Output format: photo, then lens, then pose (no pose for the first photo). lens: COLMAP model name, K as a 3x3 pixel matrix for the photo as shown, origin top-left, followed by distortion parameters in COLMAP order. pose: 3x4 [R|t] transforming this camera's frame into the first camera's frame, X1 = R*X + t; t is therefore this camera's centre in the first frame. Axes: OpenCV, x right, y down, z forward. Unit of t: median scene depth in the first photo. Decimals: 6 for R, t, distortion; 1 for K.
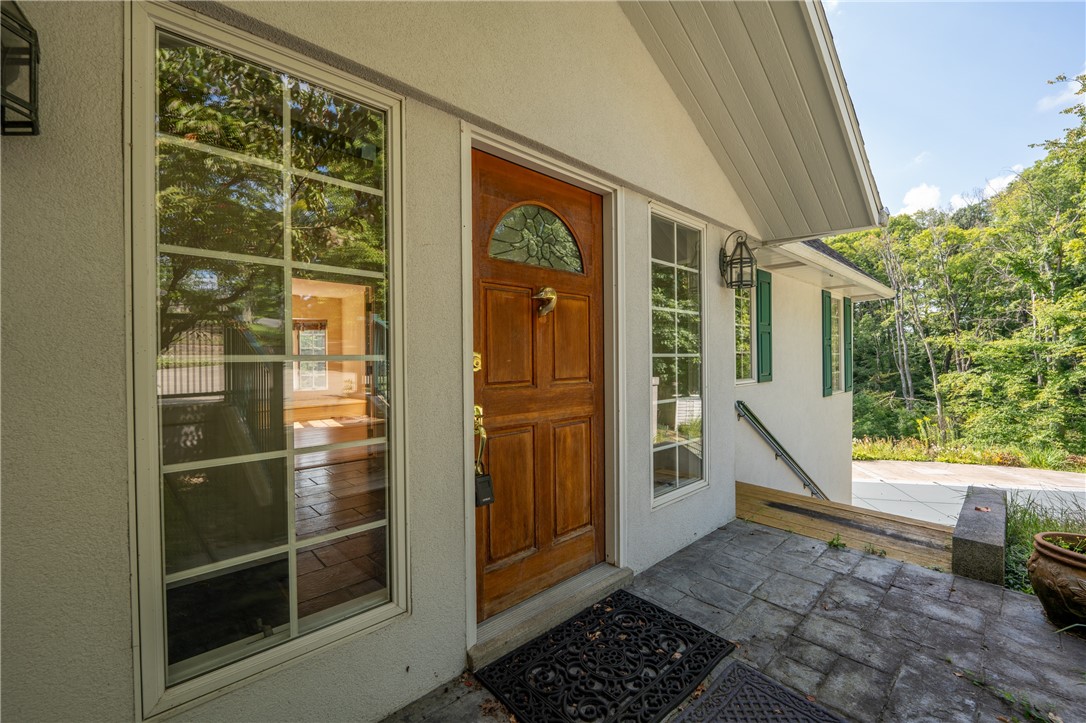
lens RADIAL K [[445.1, 0, 545.1], [0, 445.1, 353.6], [0, 0, 1]] dist [-0.009838, 0.000054]
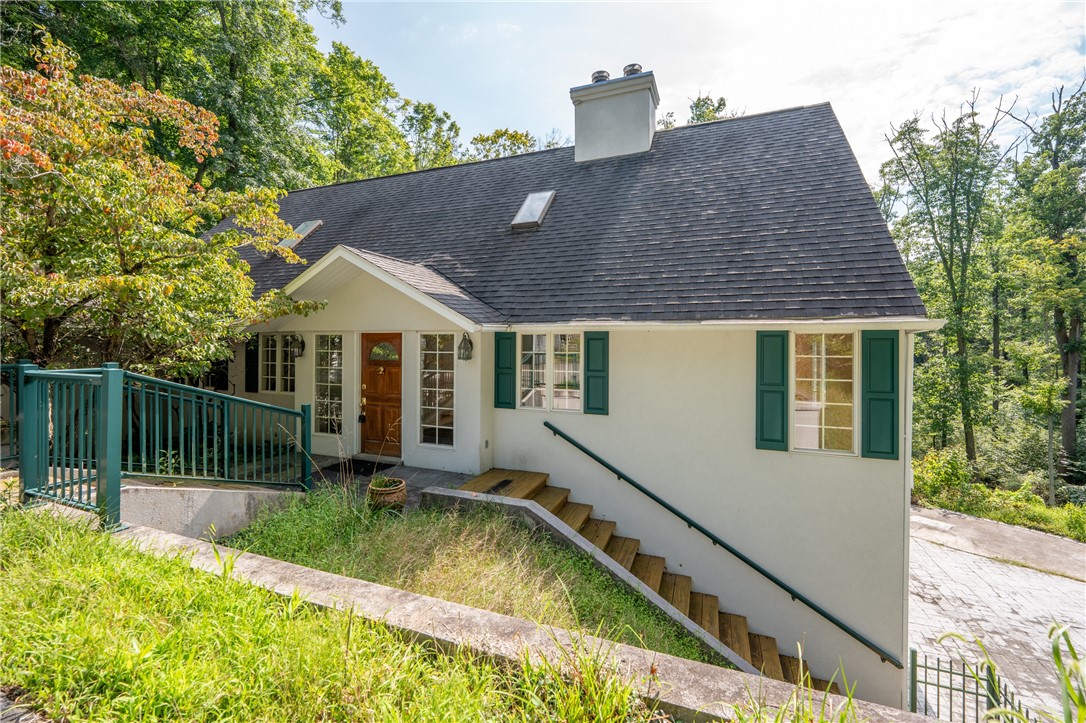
lens RADIAL K [[445.1, 0, 545.1], [0, 445.1, 353.6], [0, 0, 1]] dist [-0.009838, 0.000054]
pose [[0.421528, 0.006130, -0.906795, 2.796559], [-0.011341, 0.999935, 0.001488, -0.206463], [0.906744, 0.009657, 0.421570, 0.527609]]
